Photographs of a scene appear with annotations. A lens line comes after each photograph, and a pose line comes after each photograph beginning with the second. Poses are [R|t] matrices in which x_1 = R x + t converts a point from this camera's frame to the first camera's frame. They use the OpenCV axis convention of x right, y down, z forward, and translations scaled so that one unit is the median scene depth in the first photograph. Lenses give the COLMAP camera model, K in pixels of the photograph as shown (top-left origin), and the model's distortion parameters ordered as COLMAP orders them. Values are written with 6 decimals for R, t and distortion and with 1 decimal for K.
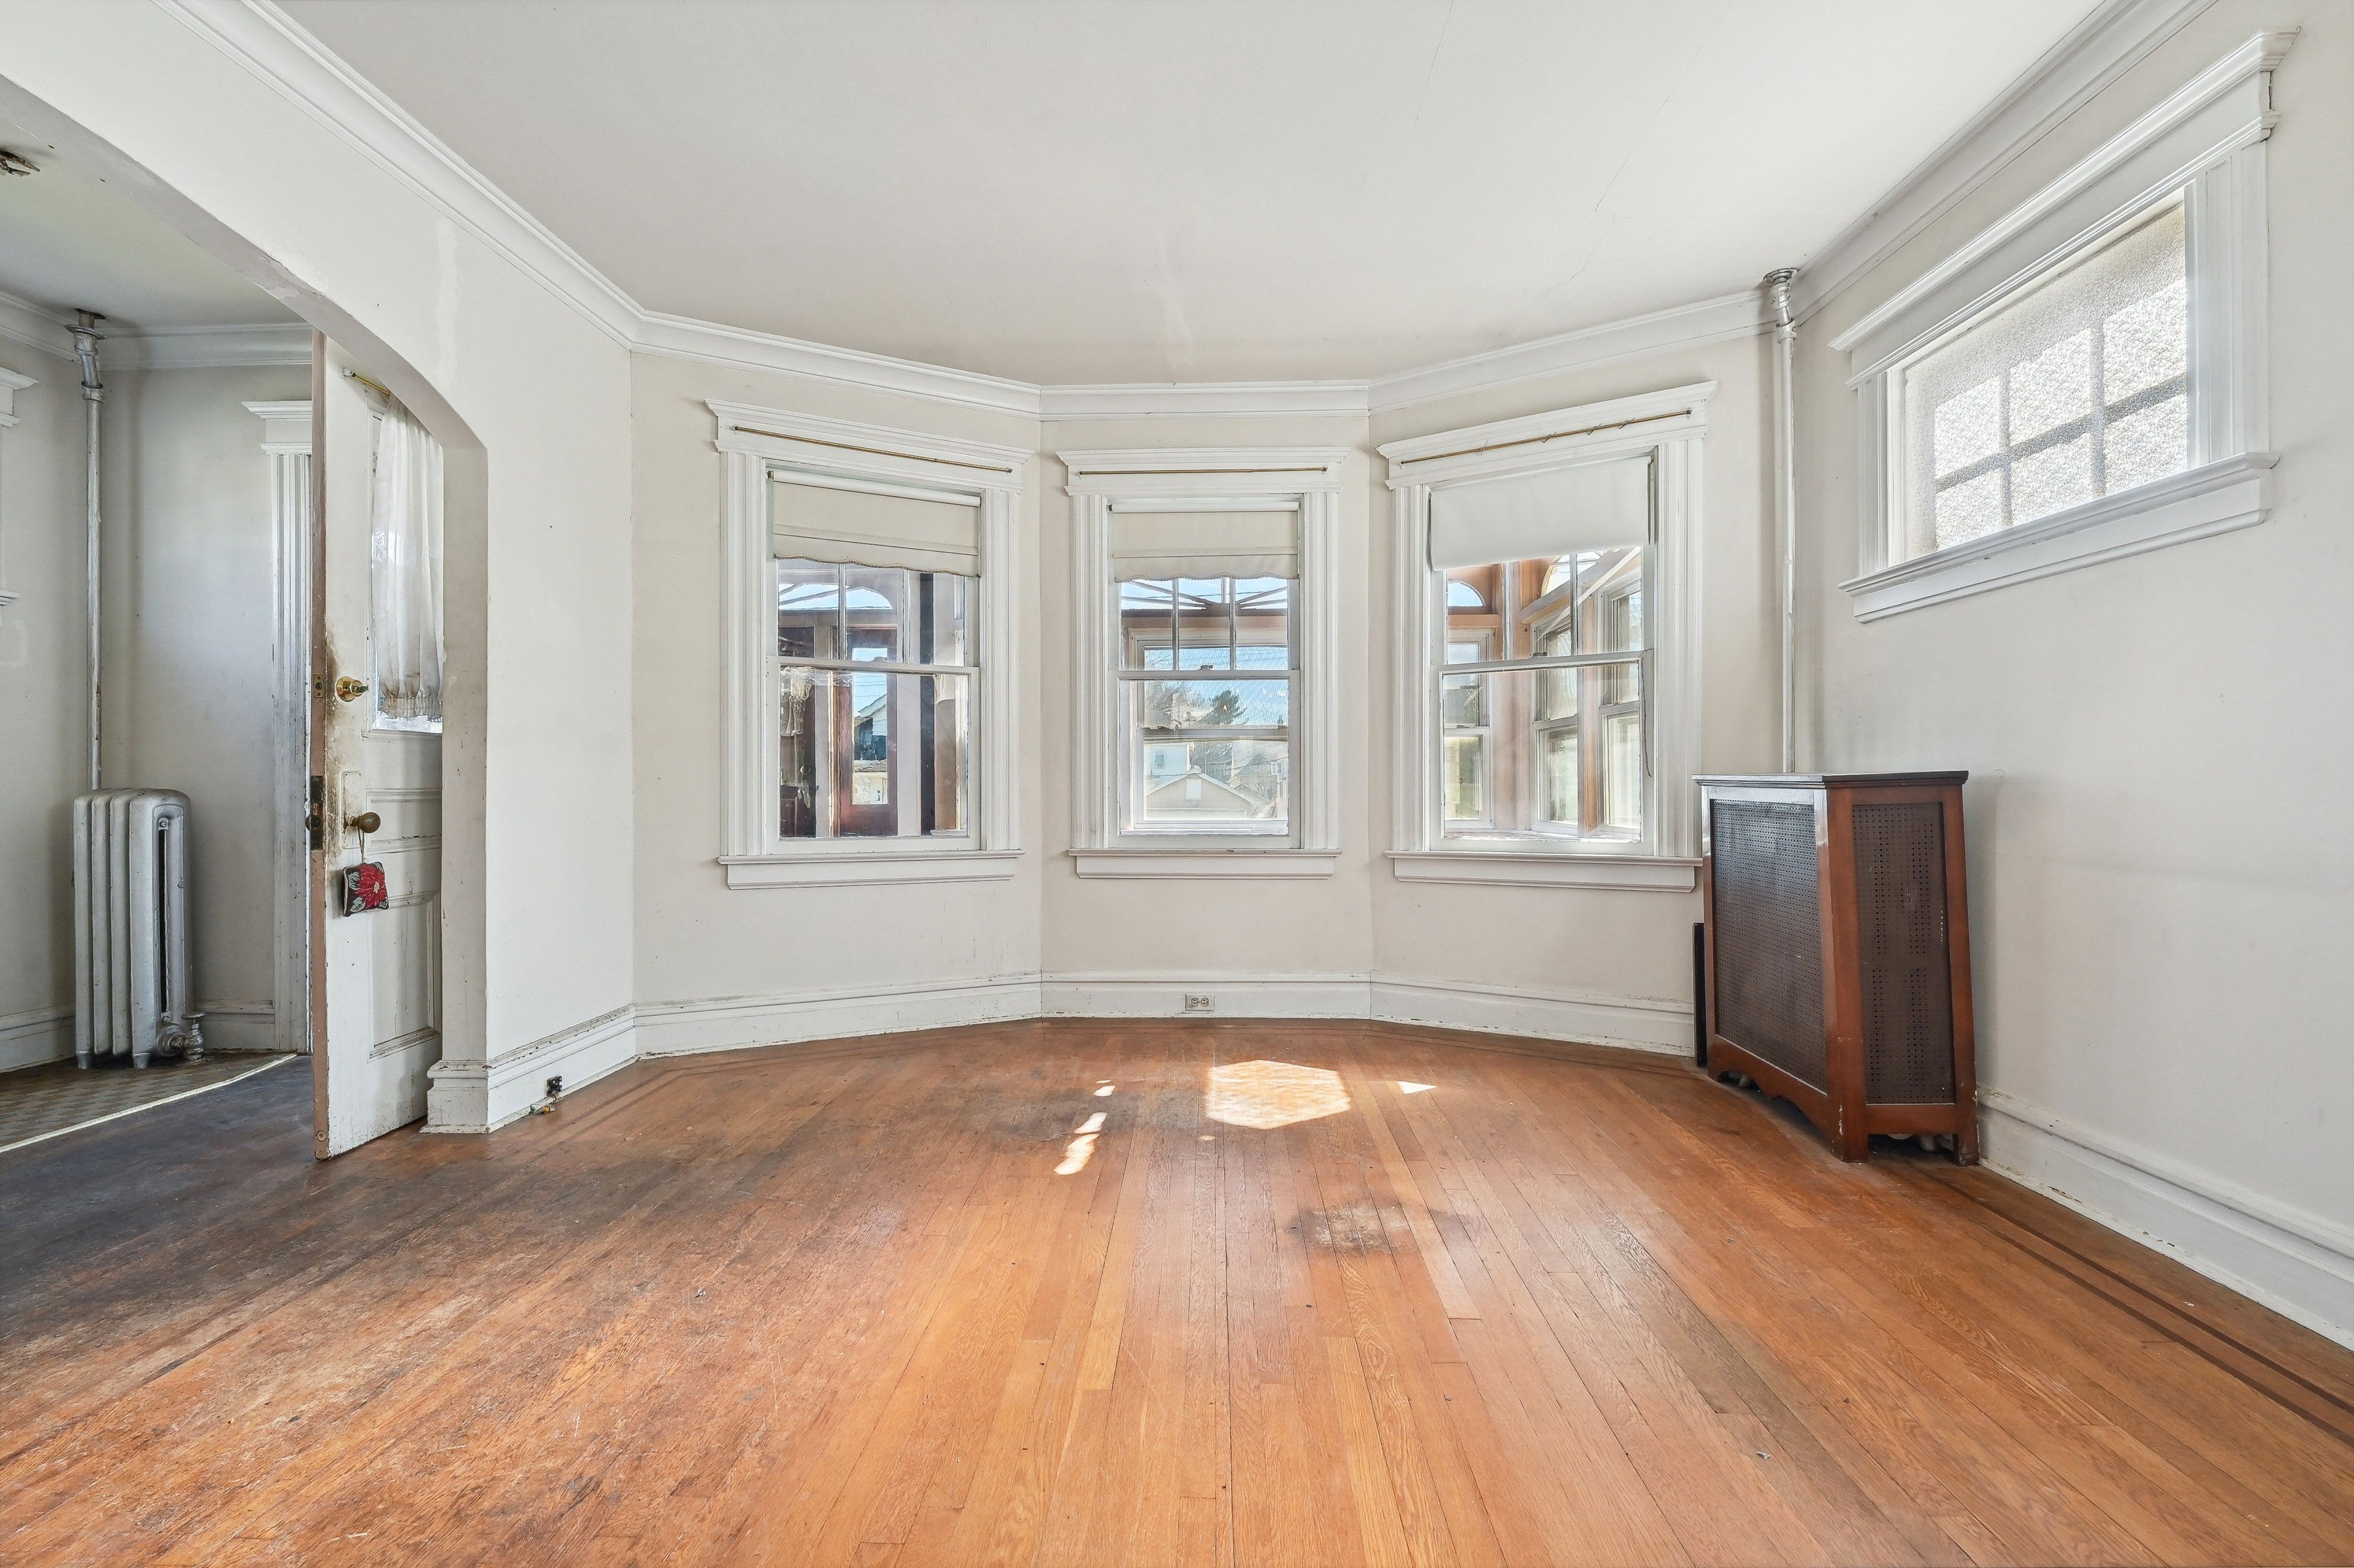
lens RADIAL K [[946.2, 0, 1177.0], [0, 946.2, 784.0], [0, 0, 1]] dist [0.001147, 0.000037]
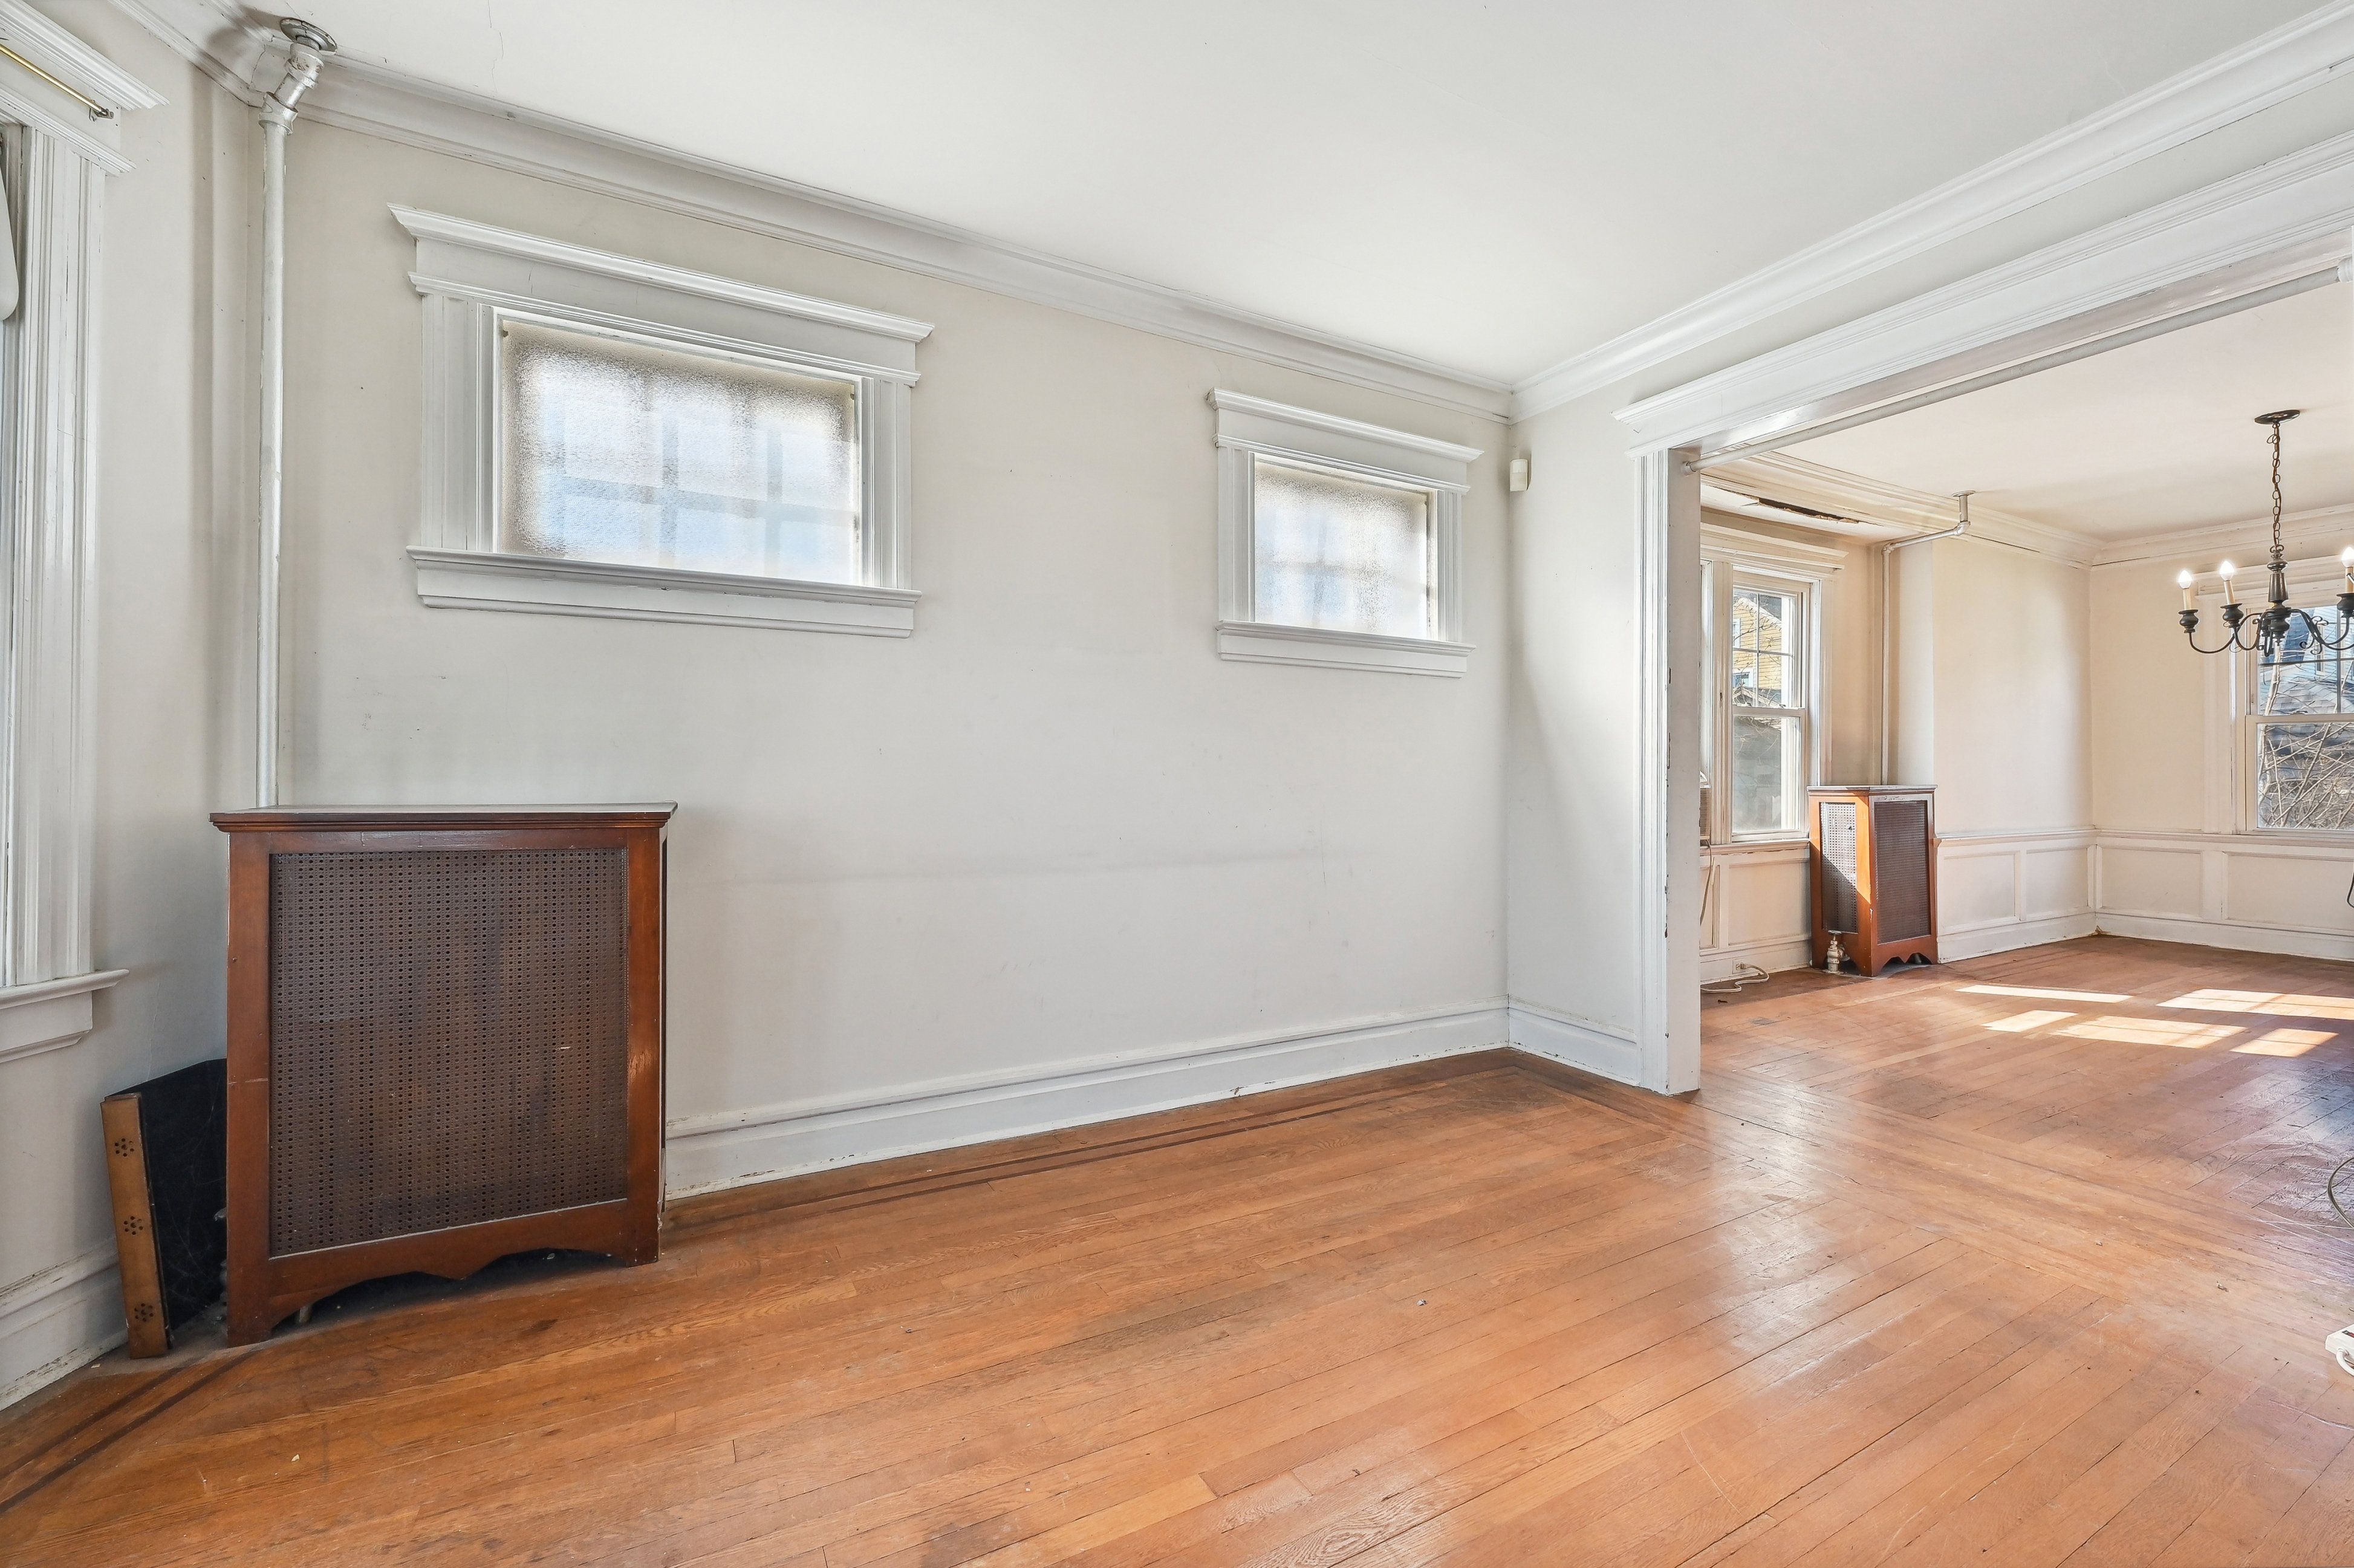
lens RADIAL K [[947.1, 0, 1177.0], [0, 947.1, 784.0], [0, 0, 1]] dist [-0.000375, 0.000042]
pose [[-0.516473, 0.006540, 0.856278, -0.290646], [0.005535, 0.999975, -0.004298, -0.027461], [-0.856285, 0.002520, -0.516497, 1.106191]]
